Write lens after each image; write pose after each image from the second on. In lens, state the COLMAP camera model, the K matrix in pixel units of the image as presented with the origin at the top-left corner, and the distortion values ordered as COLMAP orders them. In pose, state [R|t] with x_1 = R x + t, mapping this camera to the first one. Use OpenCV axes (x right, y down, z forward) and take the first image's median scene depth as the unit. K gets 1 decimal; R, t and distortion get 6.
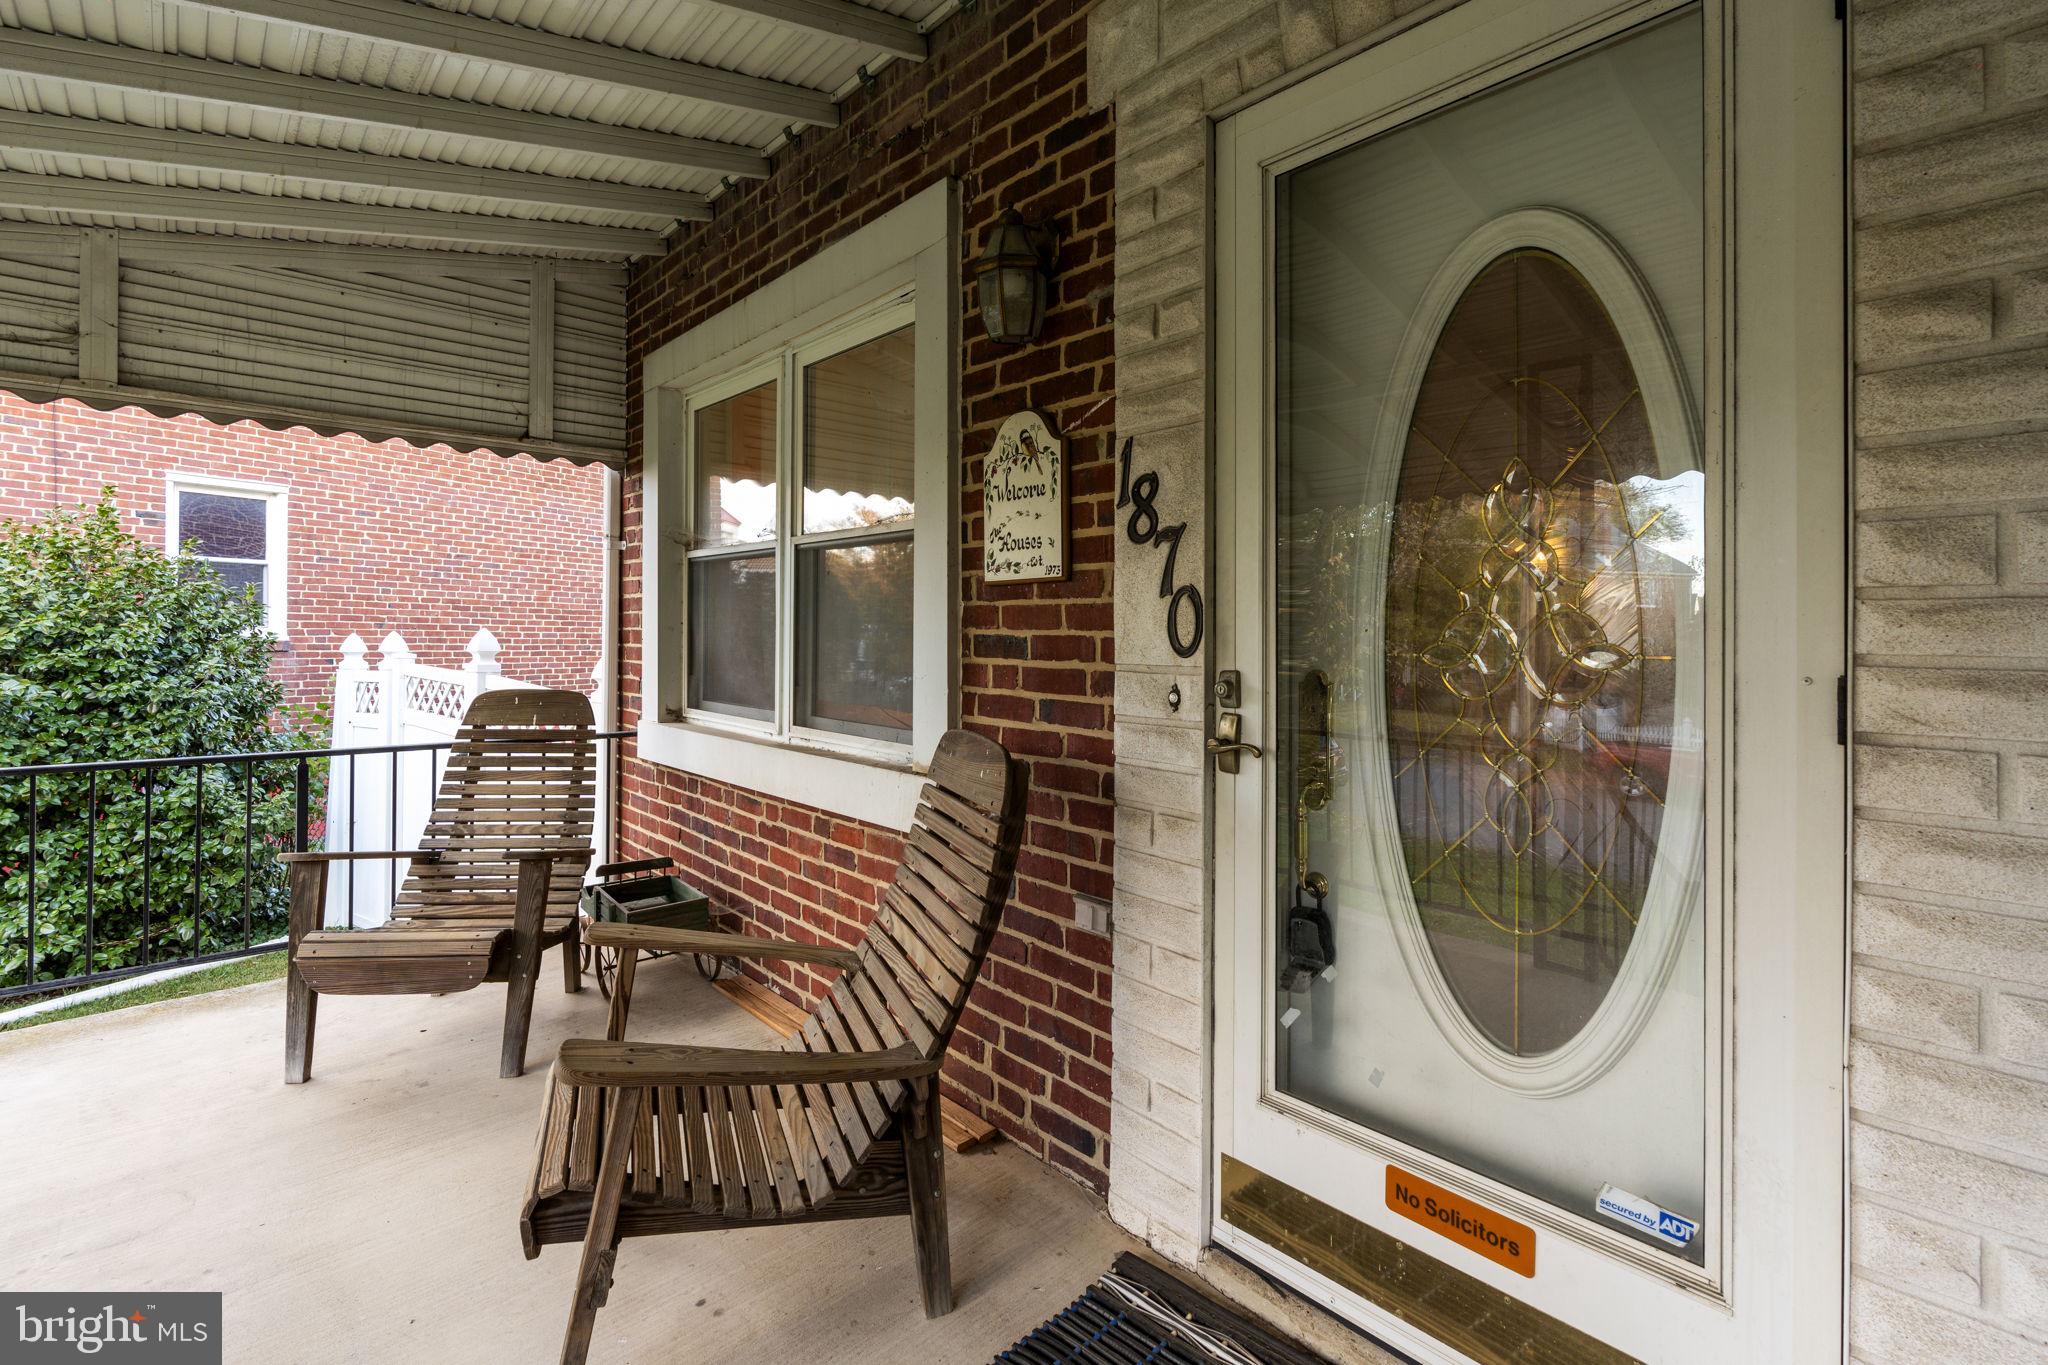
lens RADIAL K [[929.1, 0, 1022.6], [0, 929.1, 637.7], [0, 0, 1]] dist [-0.000295, 0.000390]
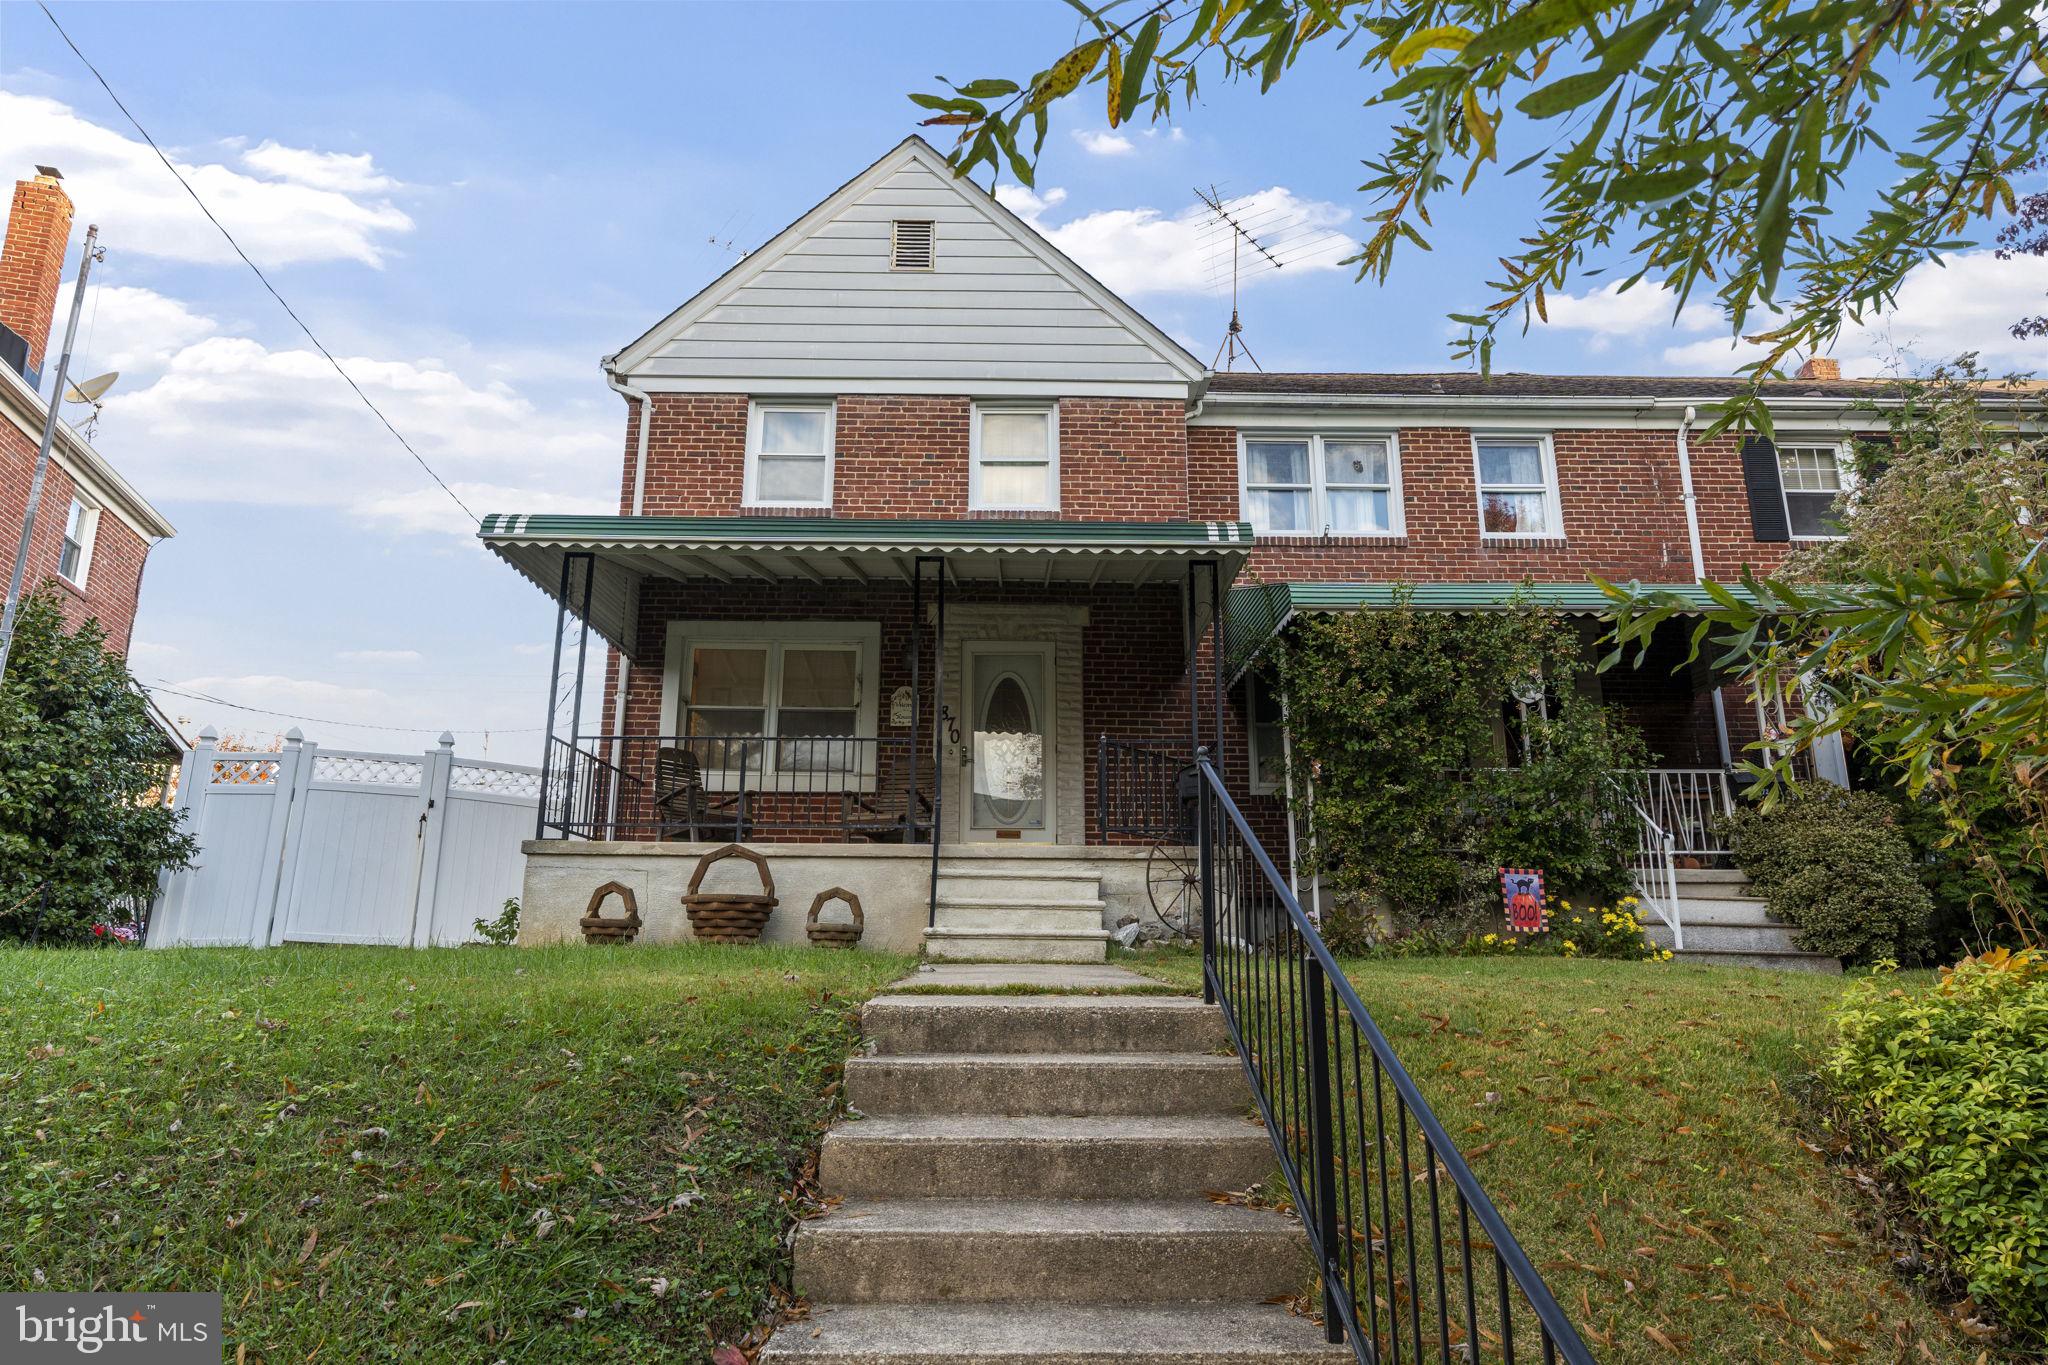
lens RADIAL K [[1169.5, 0, 1024.0], [0, 1169.5, 682.5], [0, 0, 1]] dist [-0.000736, 0.000458]
pose [[0.665636, 0.168974, 0.726895, -3.674984], [-0.000801, 0.974190, -0.225726, 0.979682], [-0.746276, 0.149669, 0.648591, -2.962864]]
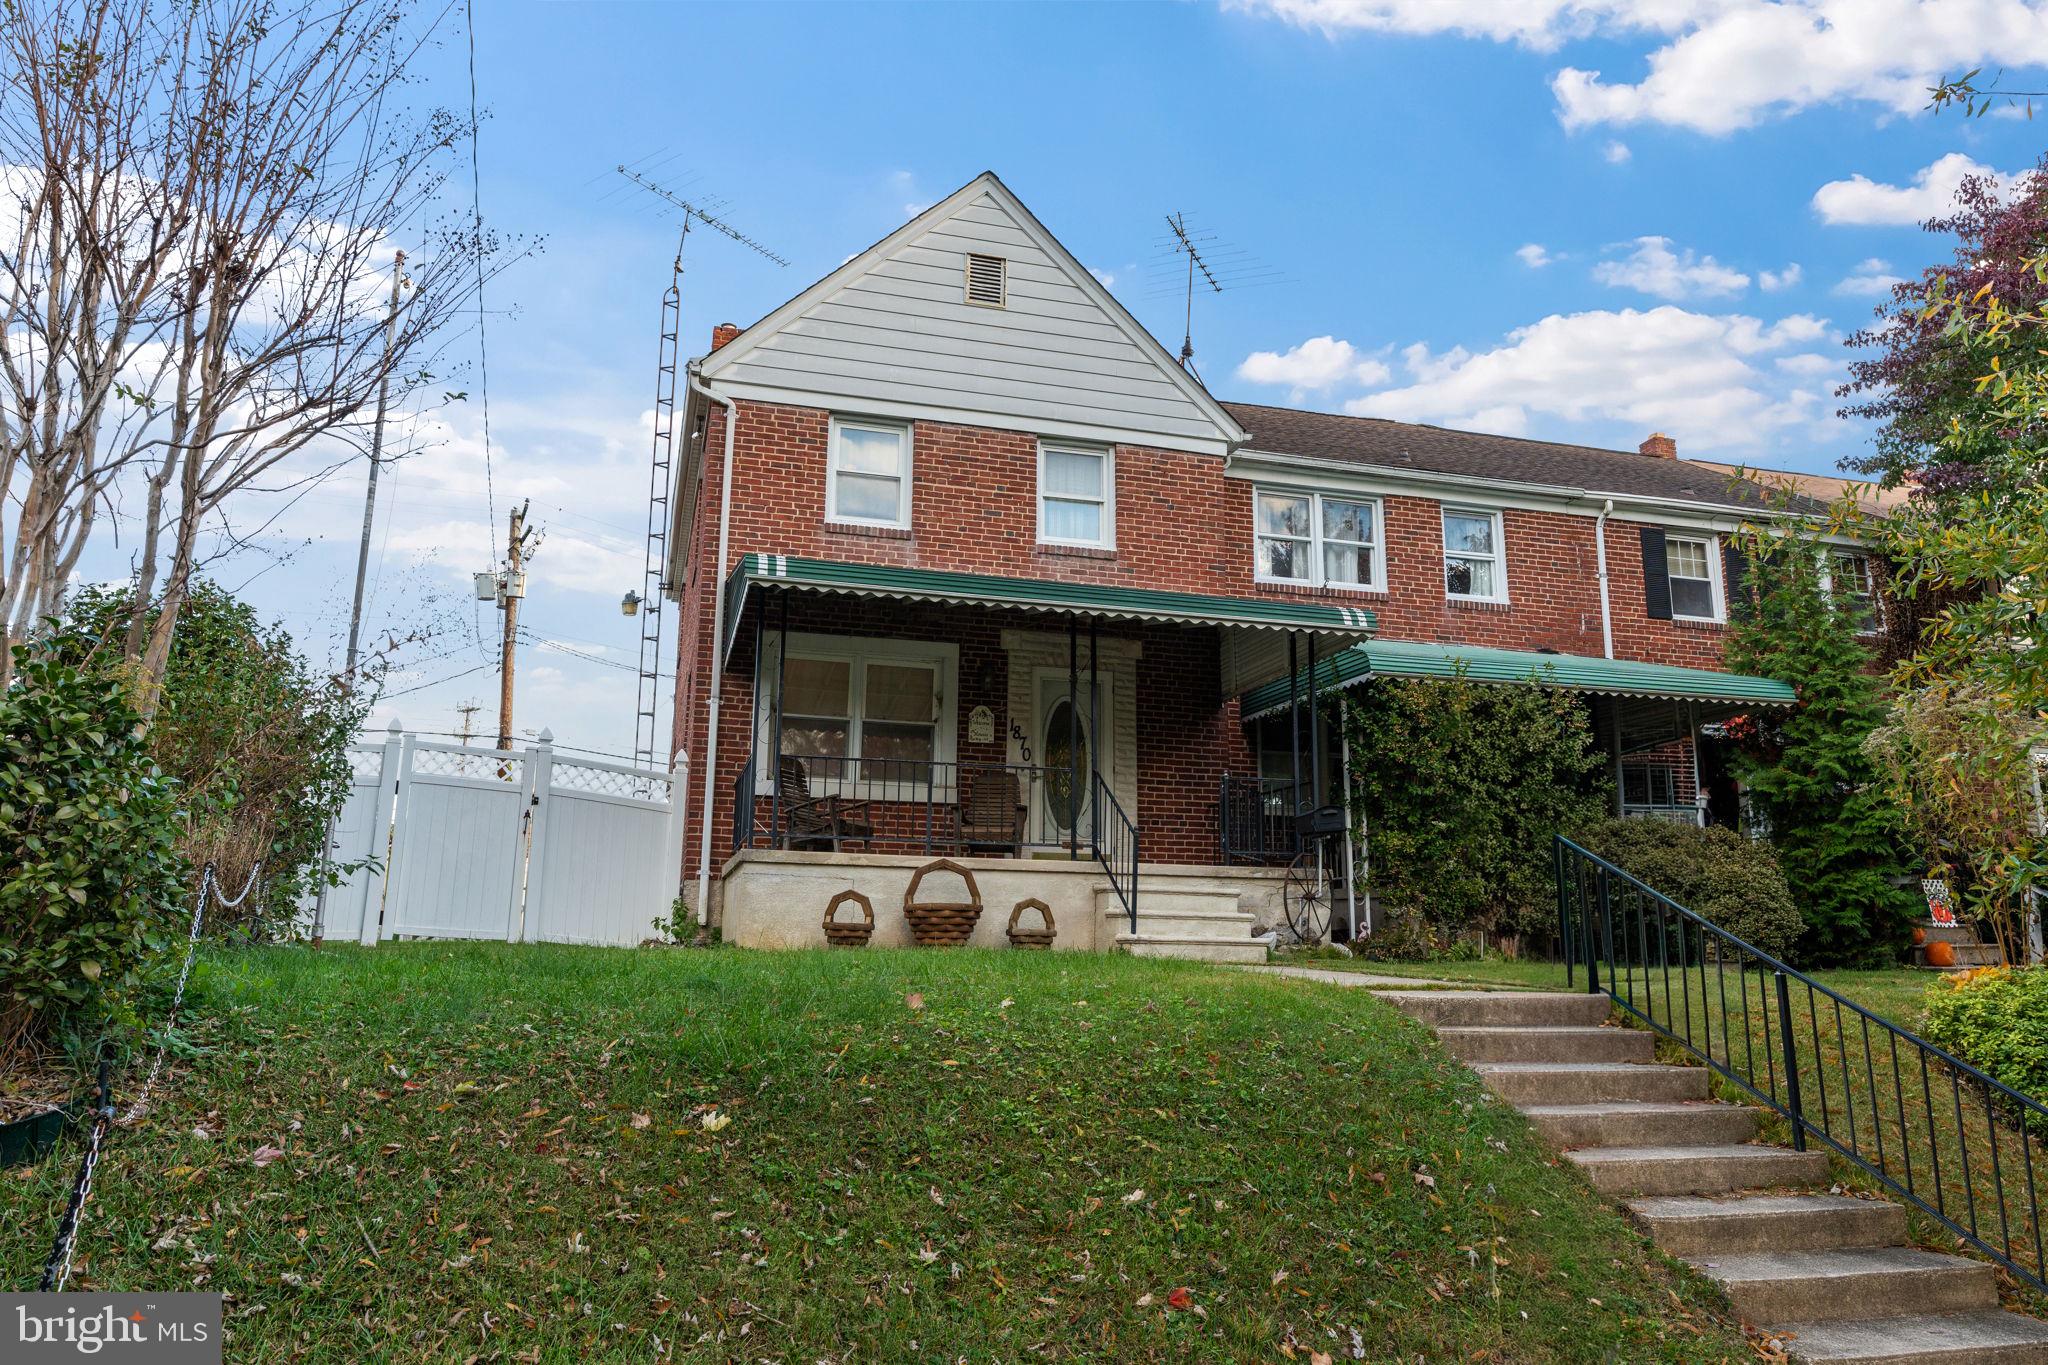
lens RADIAL K [[1345.0, 0, 1024.0], [0, 1345.0, 682.5], [0, 0, 1]] dist [0.004394, 0.000453]
pose [[0.455950, 0.174337, 0.872764, -5.955455], [-0.010963, 0.981653, -0.190360, 0.937592], [-0.889938, 0.077227, 0.449496, -2.237965]]
